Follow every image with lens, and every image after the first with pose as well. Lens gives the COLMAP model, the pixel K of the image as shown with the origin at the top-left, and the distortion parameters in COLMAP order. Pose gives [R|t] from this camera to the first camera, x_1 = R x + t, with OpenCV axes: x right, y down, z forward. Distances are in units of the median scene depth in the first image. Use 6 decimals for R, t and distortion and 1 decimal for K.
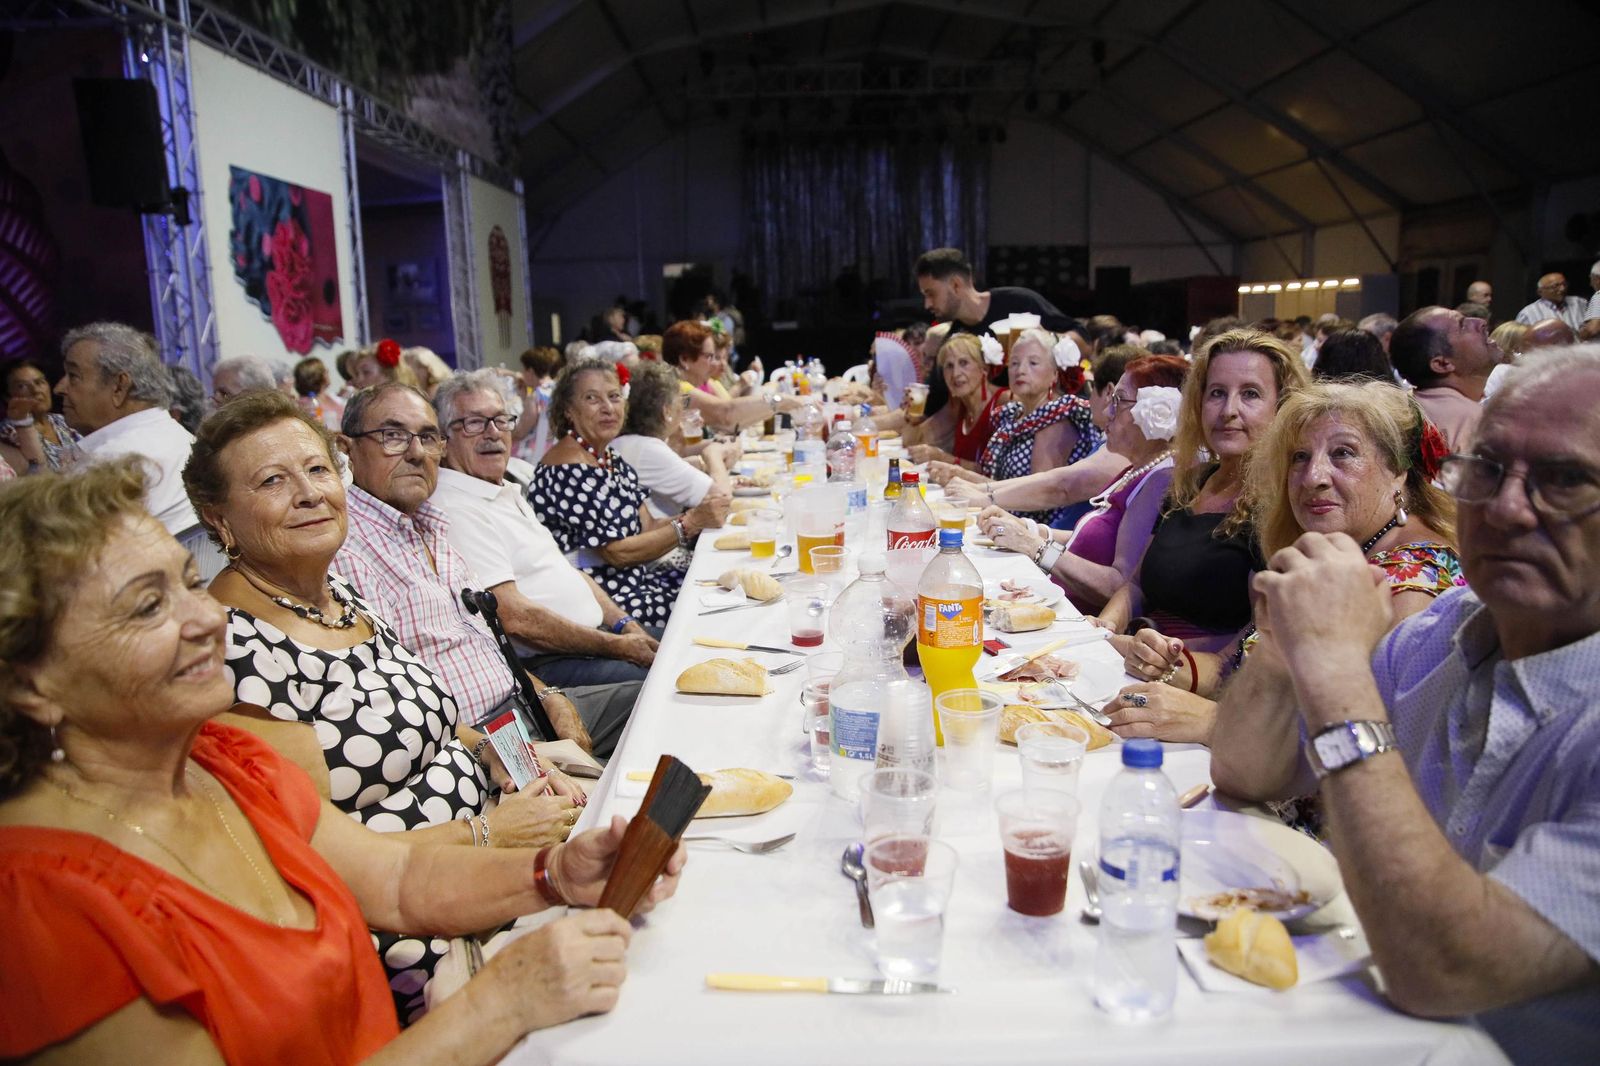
lens RADIAL K [[1091.2, 0, 779.2], [0, 1091.2, 541.7], [0, 0, 1]] dist [-0.126707, 0.074245]
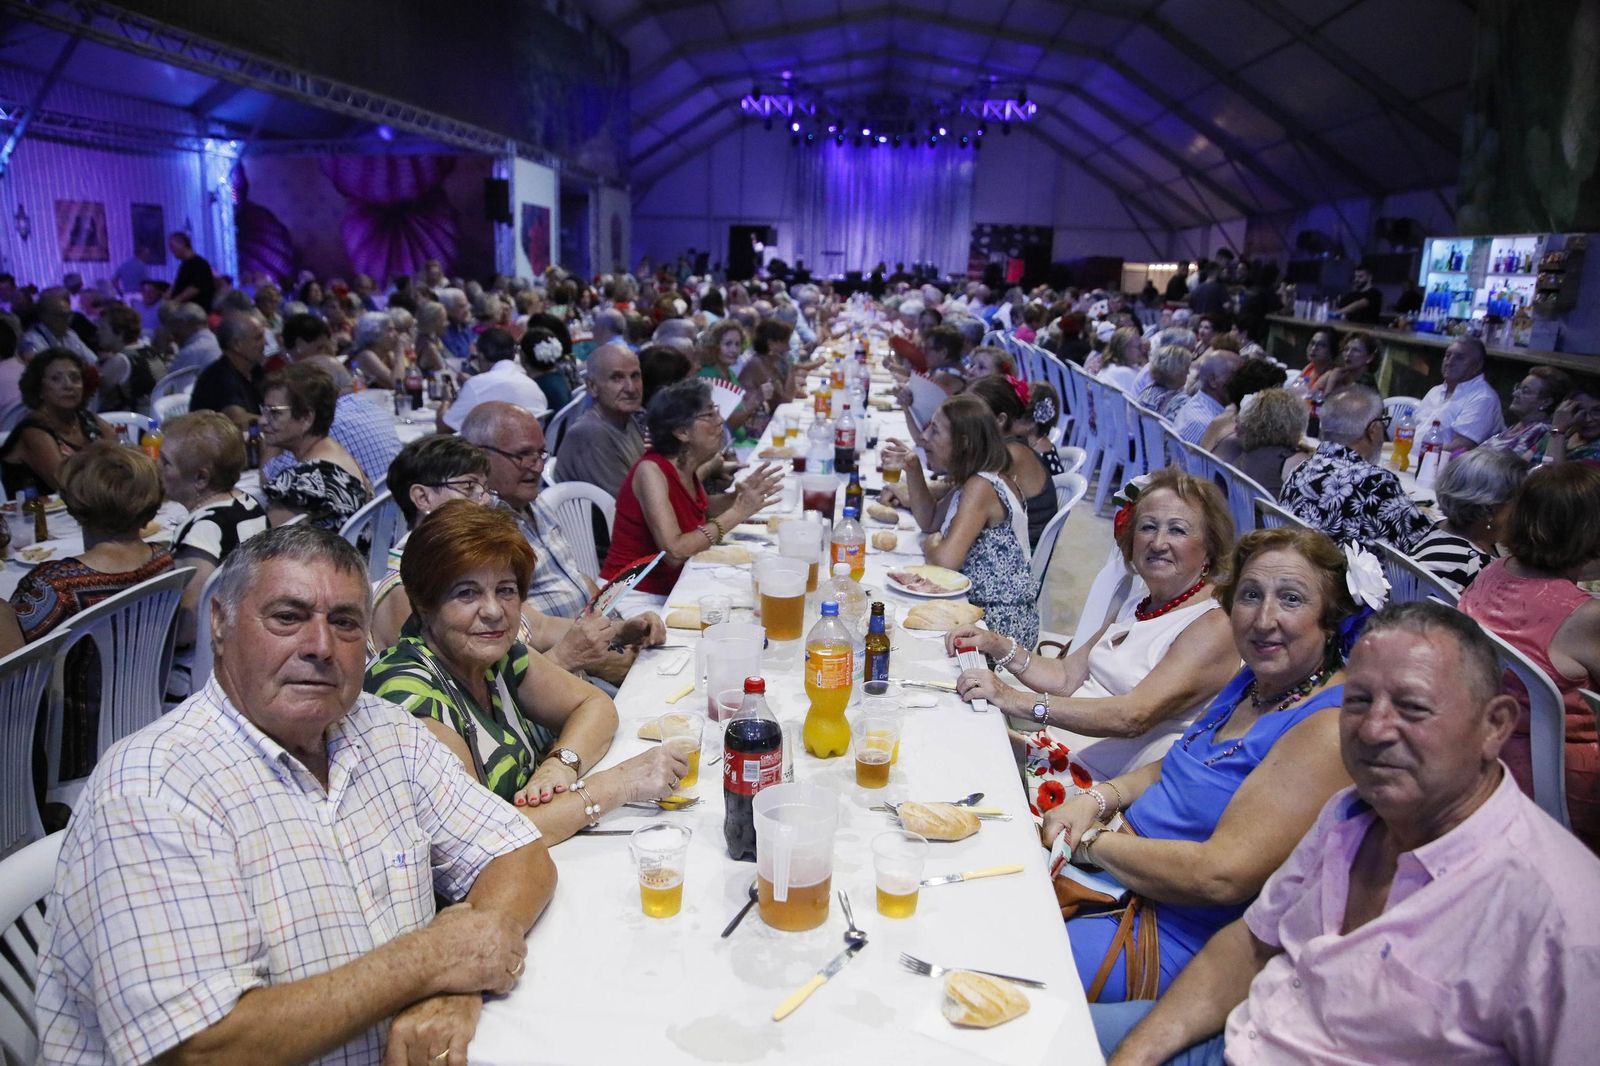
lens RADIAL K [[1091.2, 0, 779.2], [0, 1091.2, 541.7], [0, 0, 1]] dist [-0.126707, 0.074245]
pose [[0.995117, 0.072068, -0.067442, 0.198614], [-0.068742, 0.996360, 0.050404, 0.171041], [0.070829, -0.045522, 0.996449, -0.930103]]
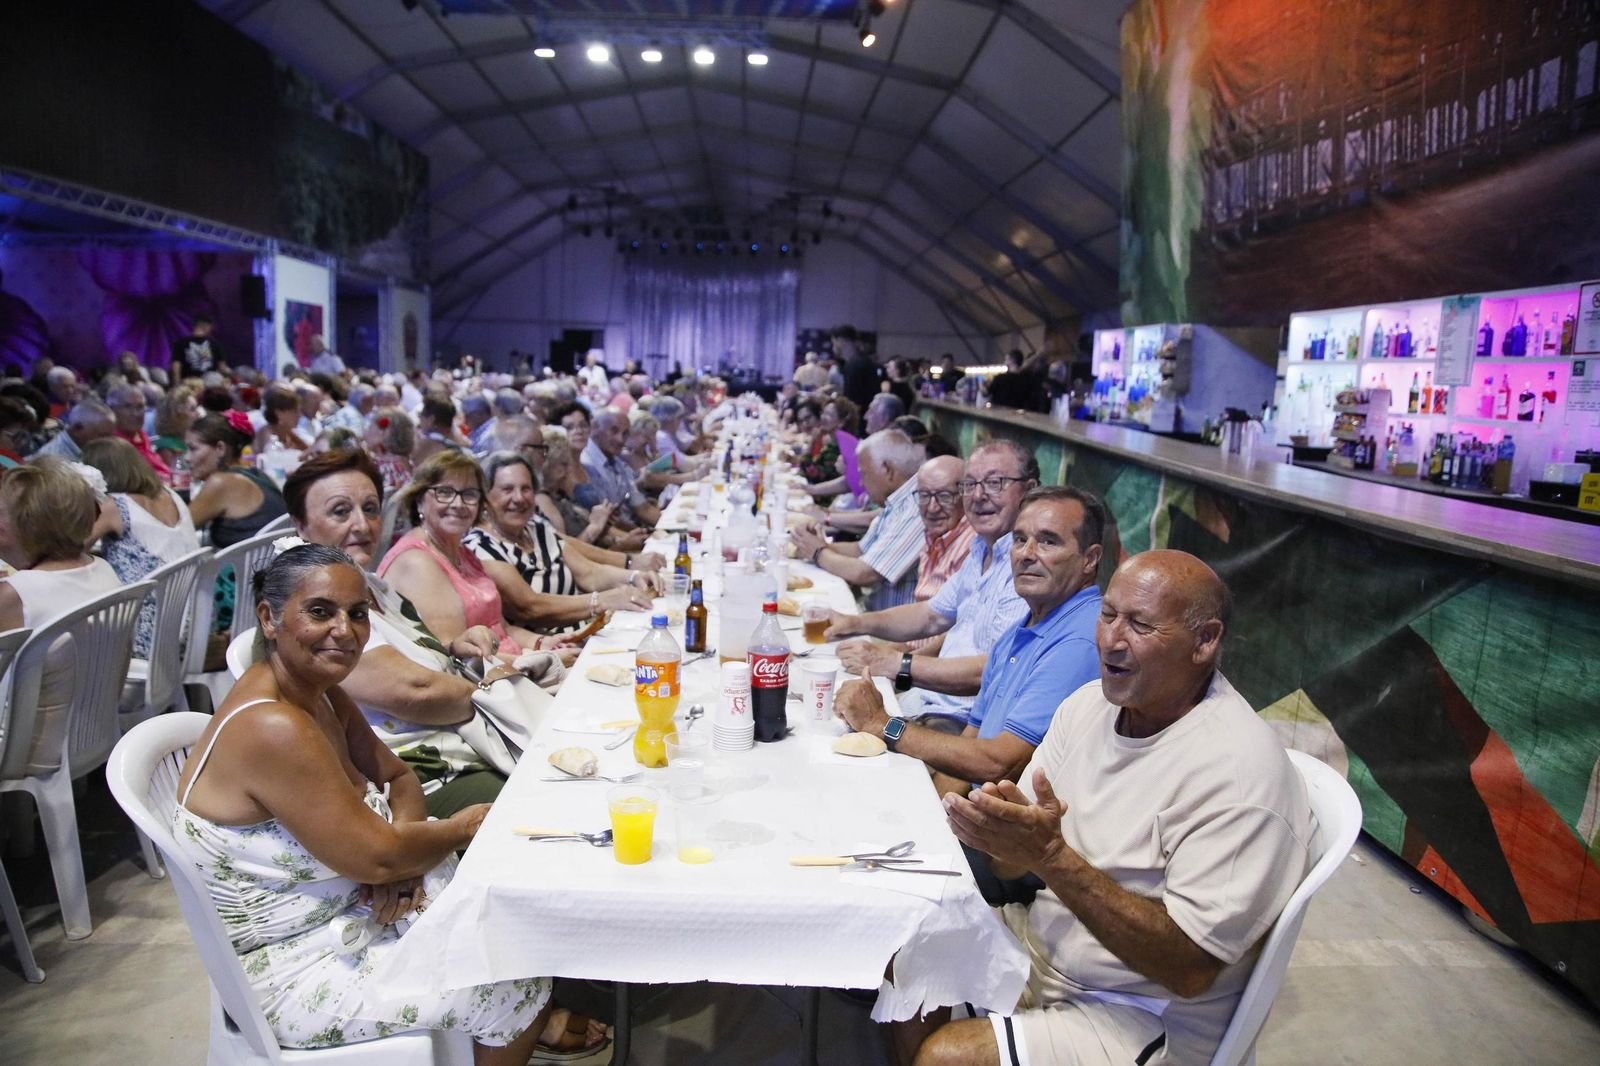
lens RADIAL K [[1091.2, 0, 779.2], [0, 1091.2, 541.7], [0, 0, 1]] dist [-0.126707, 0.074245]
pose [[0.997716, 0.060663, 0.029713, 0.386000], [-0.059045, 0.996868, -0.052603, 0.182429], [-0.032811, 0.050729, 0.998173, -0.958394]]
